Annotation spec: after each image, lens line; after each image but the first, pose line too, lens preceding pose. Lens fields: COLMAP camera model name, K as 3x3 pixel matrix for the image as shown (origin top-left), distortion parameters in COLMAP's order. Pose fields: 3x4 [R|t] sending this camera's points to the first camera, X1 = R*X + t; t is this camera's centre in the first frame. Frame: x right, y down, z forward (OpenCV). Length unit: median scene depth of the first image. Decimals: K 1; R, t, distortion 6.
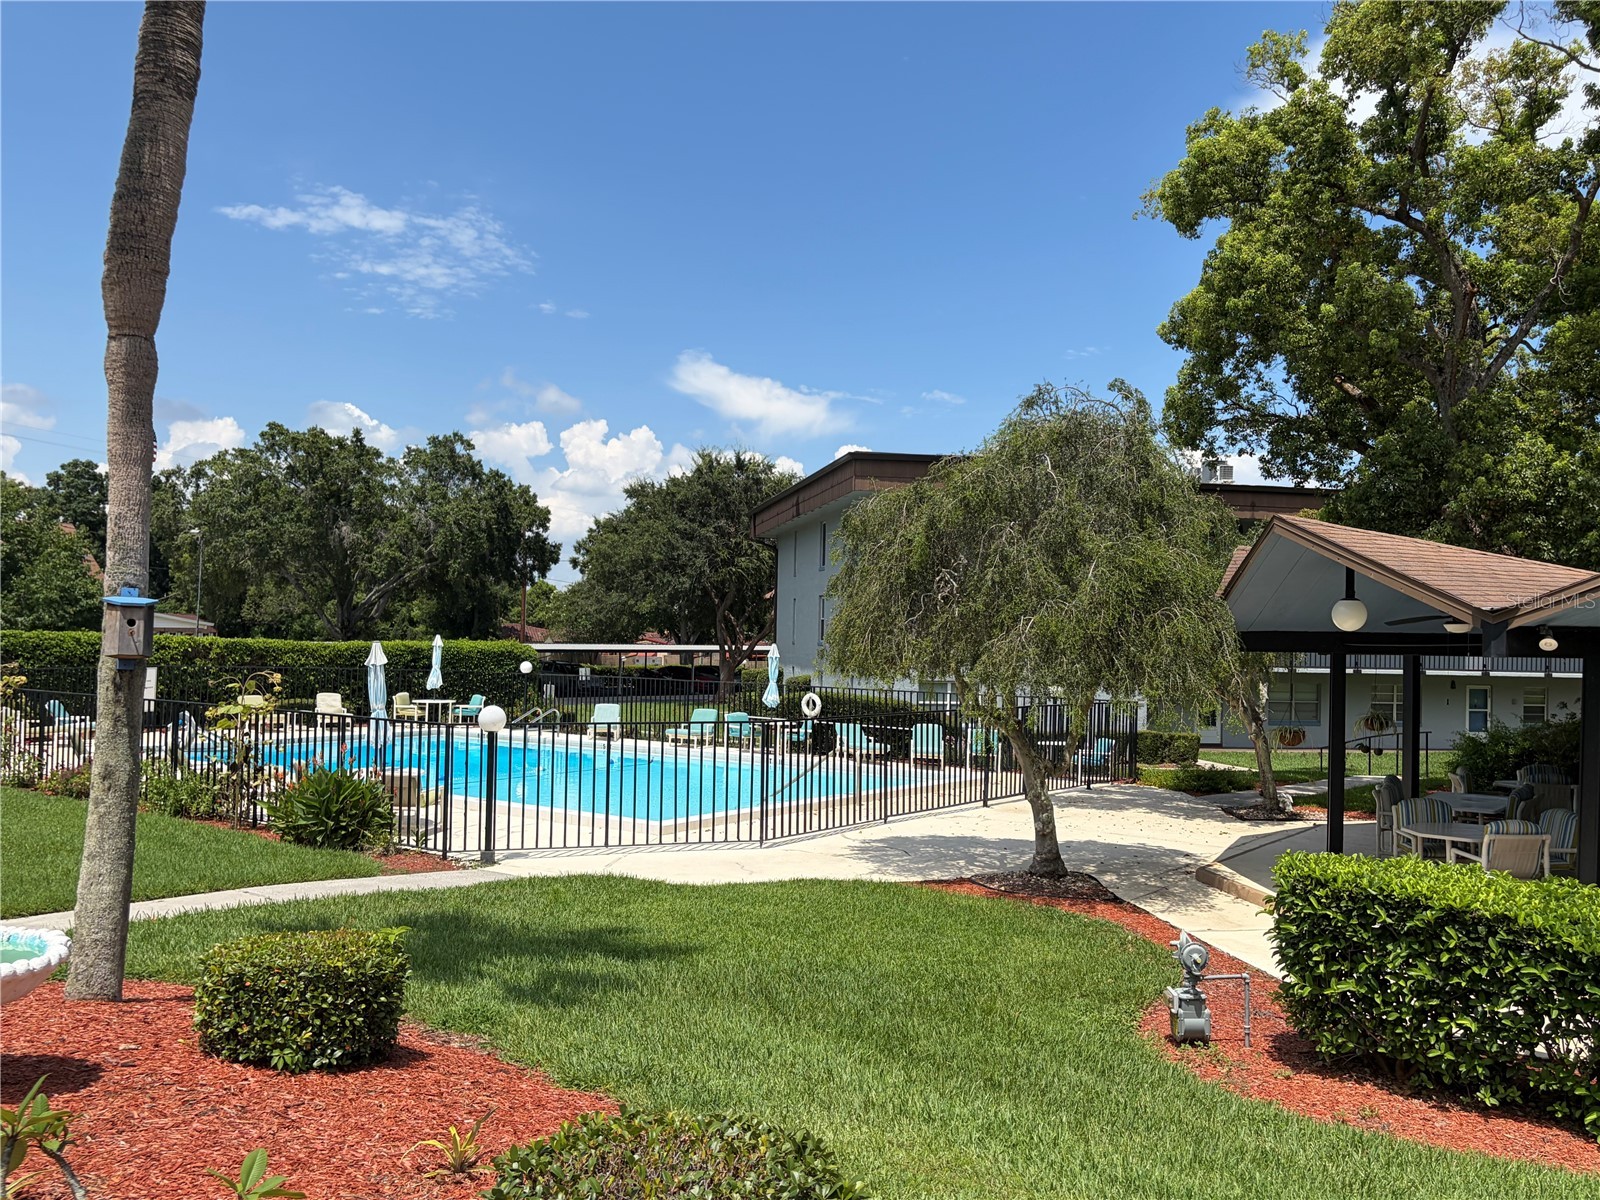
lens RADIAL K [[1344.7, 0, 800.0], [0, 1344.7, 600.0], [0, 0, 1]] dist [0.010260, -0.003896]
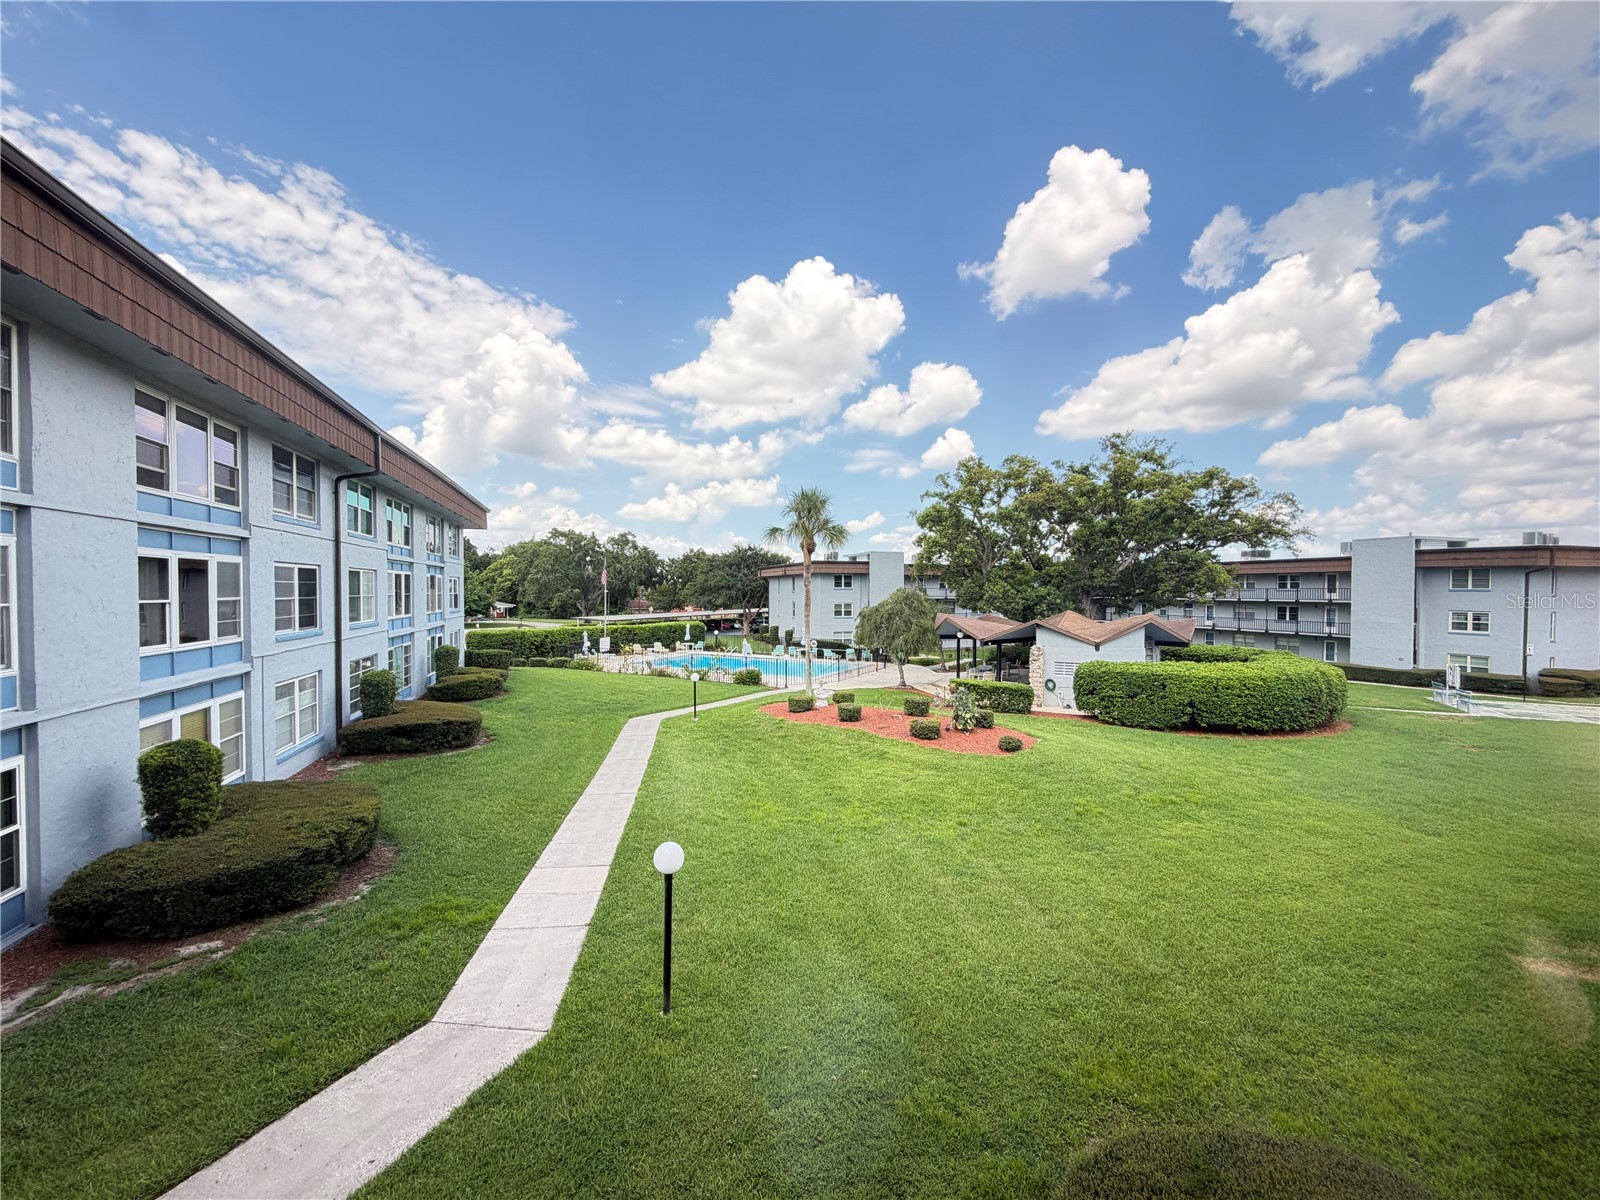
lens RADIAL K [[636.8, 0, 793.9], [0, 636.8, 599.5], [0, 0, 1]] dist [0.001077, 0.000357]
pose [[0.991614, -0.021642, 0.127408, -0.129846], [0.015949, 0.998835, 0.045535, -0.058029], [-0.128245, -0.043121, 0.990805, -0.323702]]
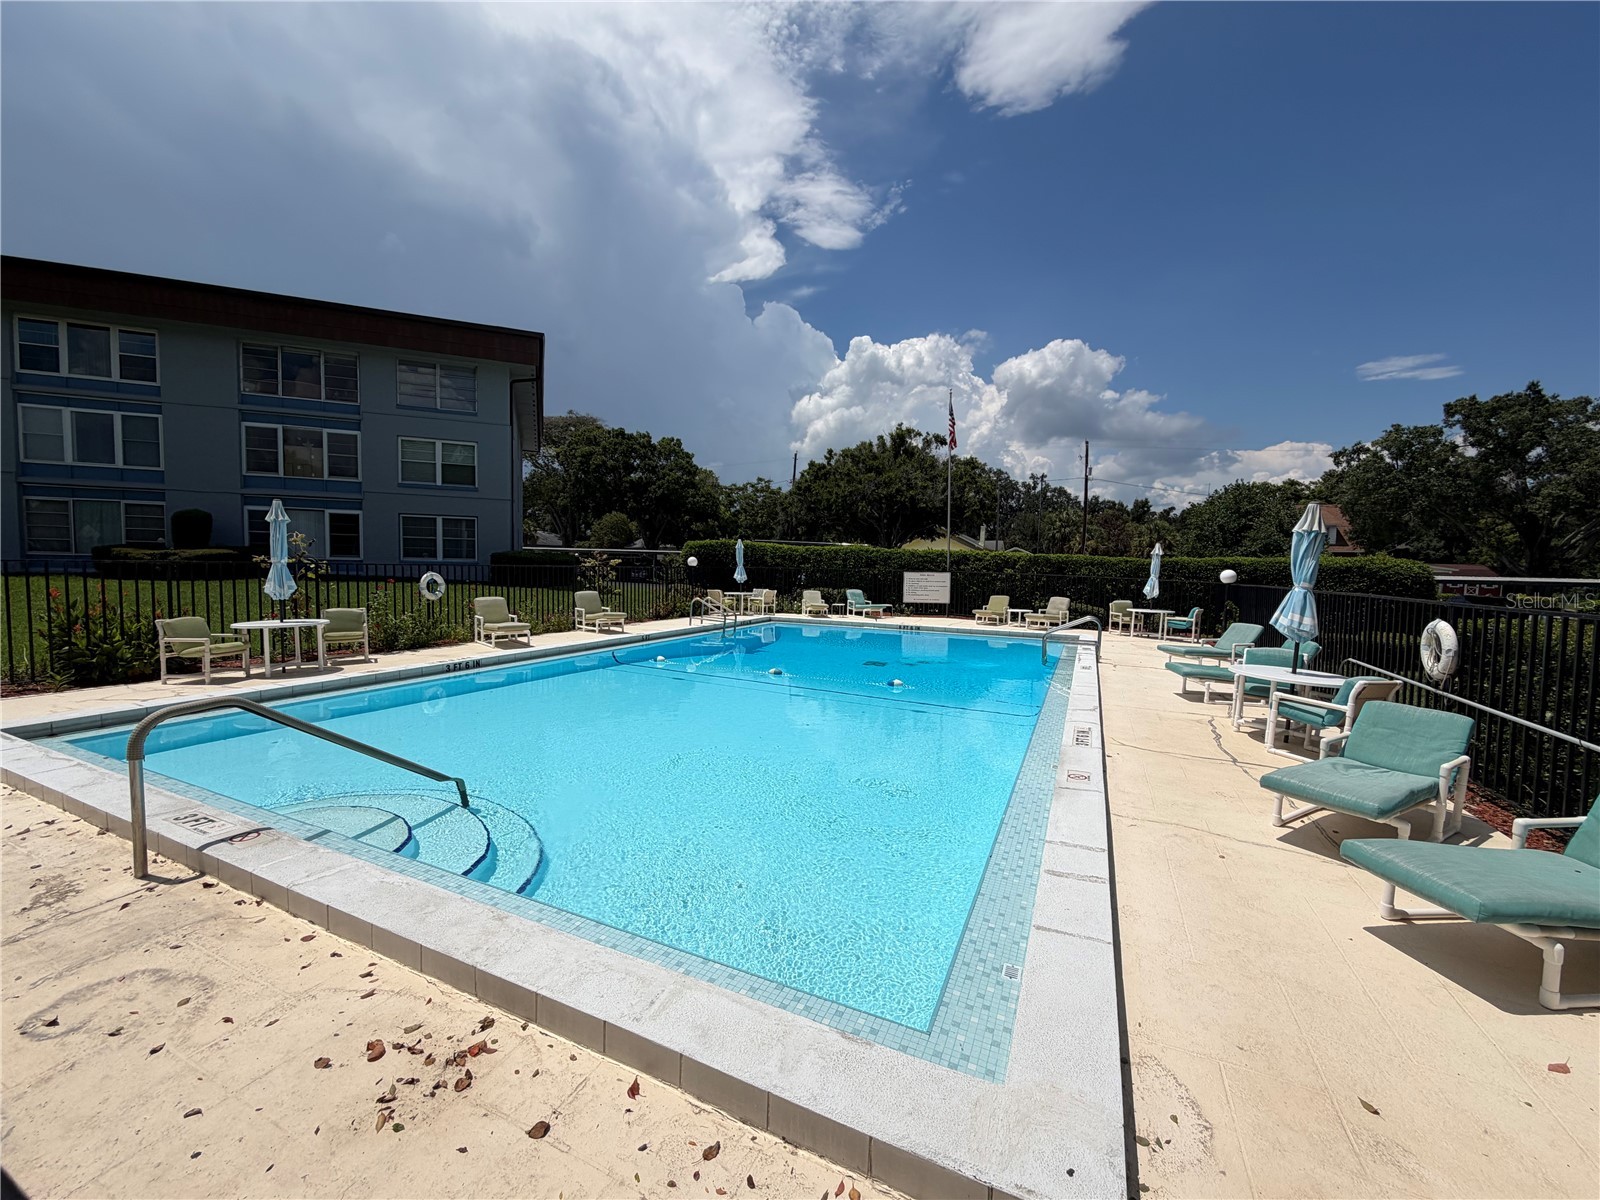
lens RADIAL K [[636.8, 0, 793.9], [0, 636.8, 599.5], [0, 0, 1]] dist [0.001077, 0.000357]
pose [[0.196171, 0.038264, -0.979823, 0.082280], [0.009924, 0.999110, 0.041004, 0.027912], [0.980519, -0.017767, 0.195617, 0.400480]]
